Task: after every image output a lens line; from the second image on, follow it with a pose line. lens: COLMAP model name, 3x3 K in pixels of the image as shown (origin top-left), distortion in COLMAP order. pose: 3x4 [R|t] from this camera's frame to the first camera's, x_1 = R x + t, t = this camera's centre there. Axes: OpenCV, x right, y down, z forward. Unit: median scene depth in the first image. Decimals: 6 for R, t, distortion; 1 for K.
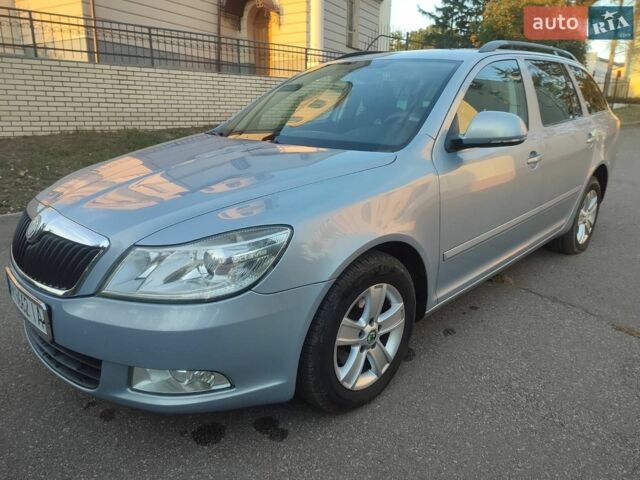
lens RADIAL K [[459.5, 0, 320.0], [0, 459.5, 240.0], [0, 0, 1]] dist [0.032957, -0.038751]
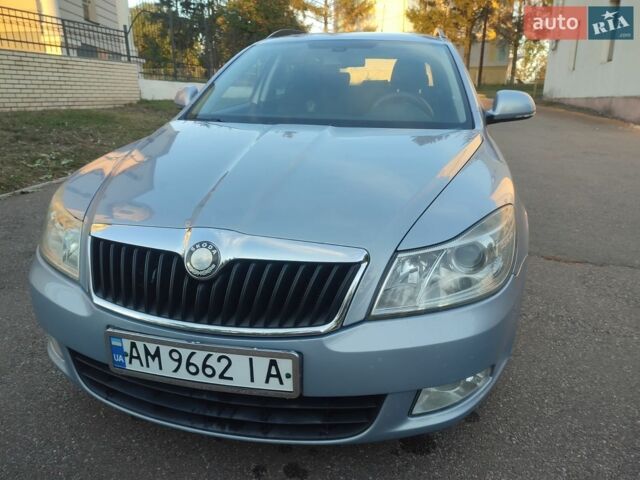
lens RADIAL K [[458.5, 0, 320.0], [0, 458.5, 240.0], [0, 0, 1]] dist [0.032313, -0.034073]
pose [[0.847803, -0.169211, 0.502591, -0.334648], [0.151843, 0.985505, 0.075659, -0.033342], [-0.508109, 0.012171, 0.861207, 0.122809]]
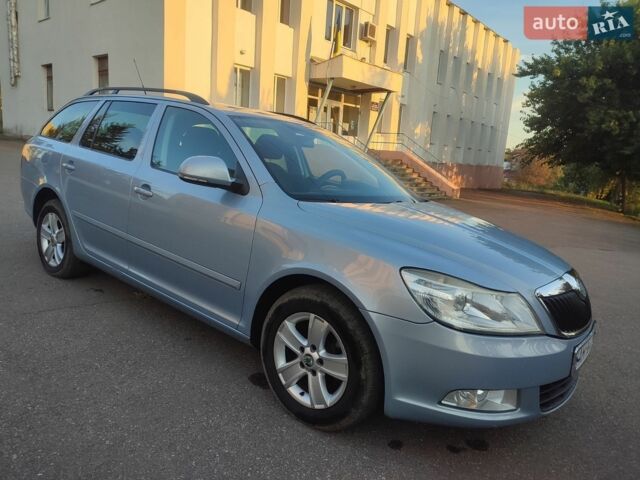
lens RADIAL K [[458.5, 0, 320.0], [0, 458.5, 240.0], [0, 0, 1]] dist [0.032313, -0.034073]
pose [[-0.131477, -0.200121, 0.970909, -0.716037], [0.181145, 0.958071, 0.222005, -0.235022], [-0.974628, 0.205064, -0.089714, 0.737766]]
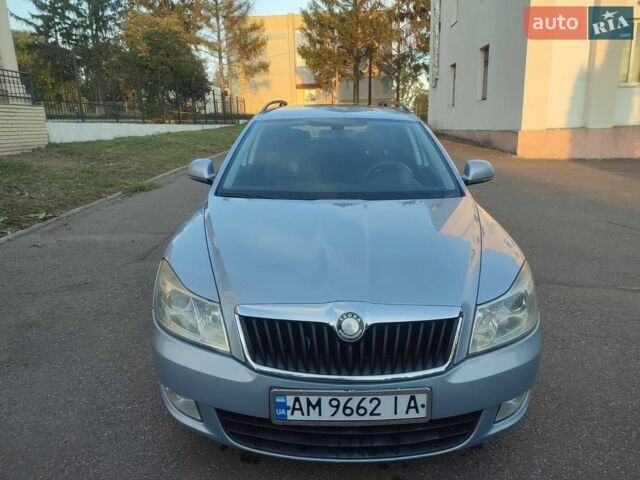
lens RADIAL K [[458.5, 0, 320.0], [0, 458.5, 240.0], [0, 0, 1]] dist [0.032313, -0.034073]
pose [[0.705301, -0.195400, 0.681446, -0.520001], [0.212091, 0.975396, 0.060171, -0.109992], [-0.676437, 0.102090, 0.729390, 0.138675]]
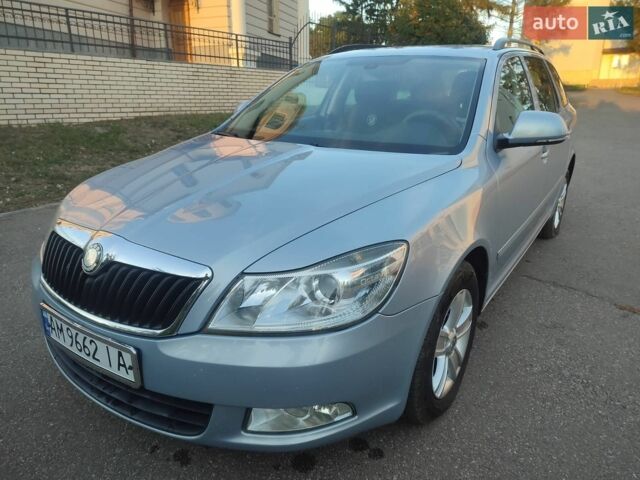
lens RADIAL K [[458.5, 0, 320.0], [0, 458.5, 240.0], [0, 0, 1]] dist [0.032313, -0.034073]
pose [[0.982632, -0.060028, 0.175587, -0.144569], [0.055008, 0.997930, 0.033318, -0.026498], [-0.177224, -0.023081, 0.983900, 0.034601]]
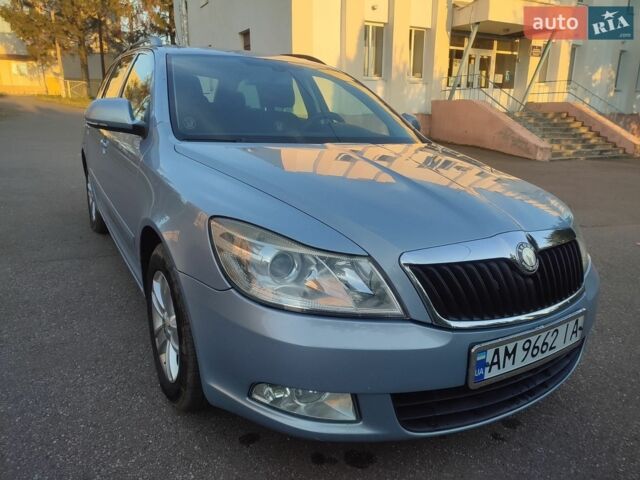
lens RADIAL K [[458.5, 0, 320.0], [0, 458.5, 240.0], [0, 0, 1]] dist [0.032313, -0.034073]
pose [[0.225746, -0.262931, 0.938033, -0.604090], [0.242459, 0.947754, 0.207306, -0.130121], [-0.943532, 0.180636, 0.277702, 0.457548]]
